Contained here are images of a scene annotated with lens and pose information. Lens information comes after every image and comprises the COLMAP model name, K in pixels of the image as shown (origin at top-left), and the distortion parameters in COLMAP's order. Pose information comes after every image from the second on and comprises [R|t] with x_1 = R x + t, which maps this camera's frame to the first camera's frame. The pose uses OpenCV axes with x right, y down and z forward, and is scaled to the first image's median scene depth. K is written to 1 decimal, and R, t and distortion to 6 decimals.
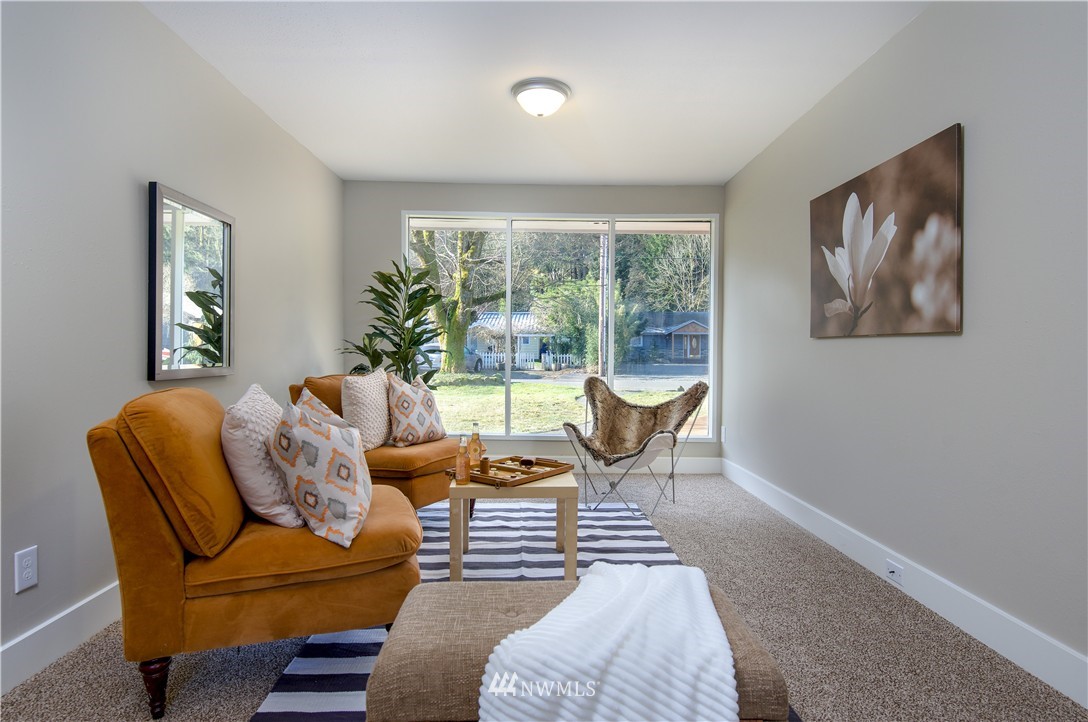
lens RADIAL K [[598.4, 0, 543.4], [0, 598.4, 356.0], [0, 0, 1]] dist [0.002614, 0.001373]
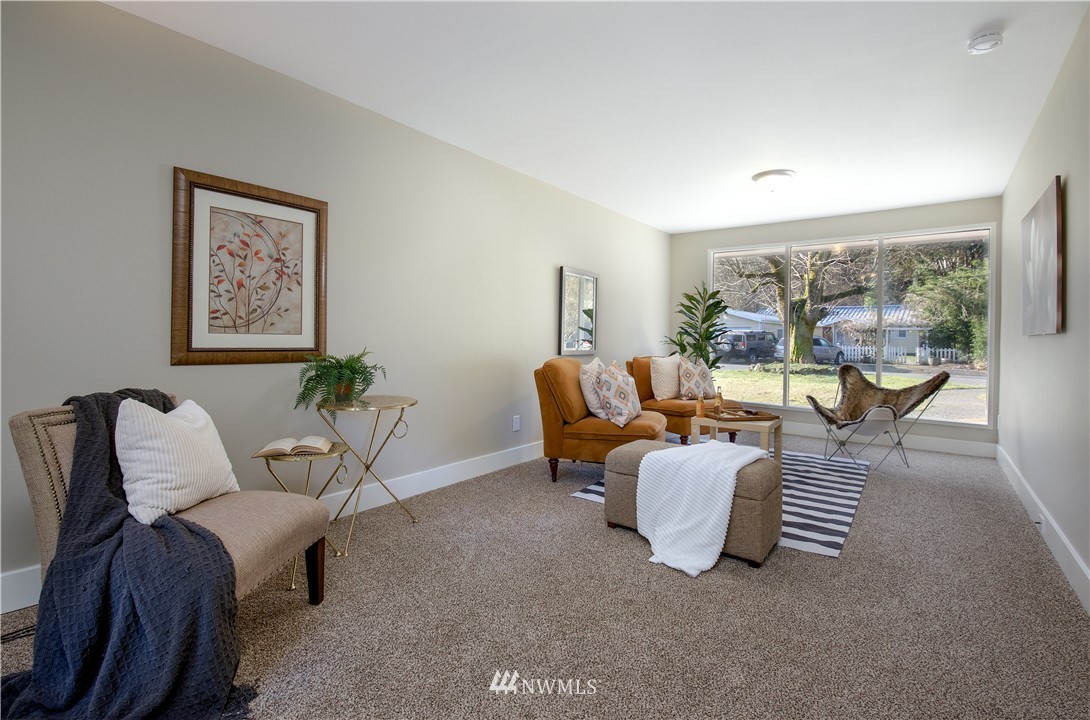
lens RADIAL K [[513.2, 0, 543.5], [0, 513.2, 338.7], [0, 0, 1]] dist [-0.013927, -0.000098]
pose [[0.792662, 0.006351, -0.609629, 0.254890], [-0.016031, 0.999817, -0.010428, 0.000370], [0.609451, 0.018039, 0.792619, -0.304588]]
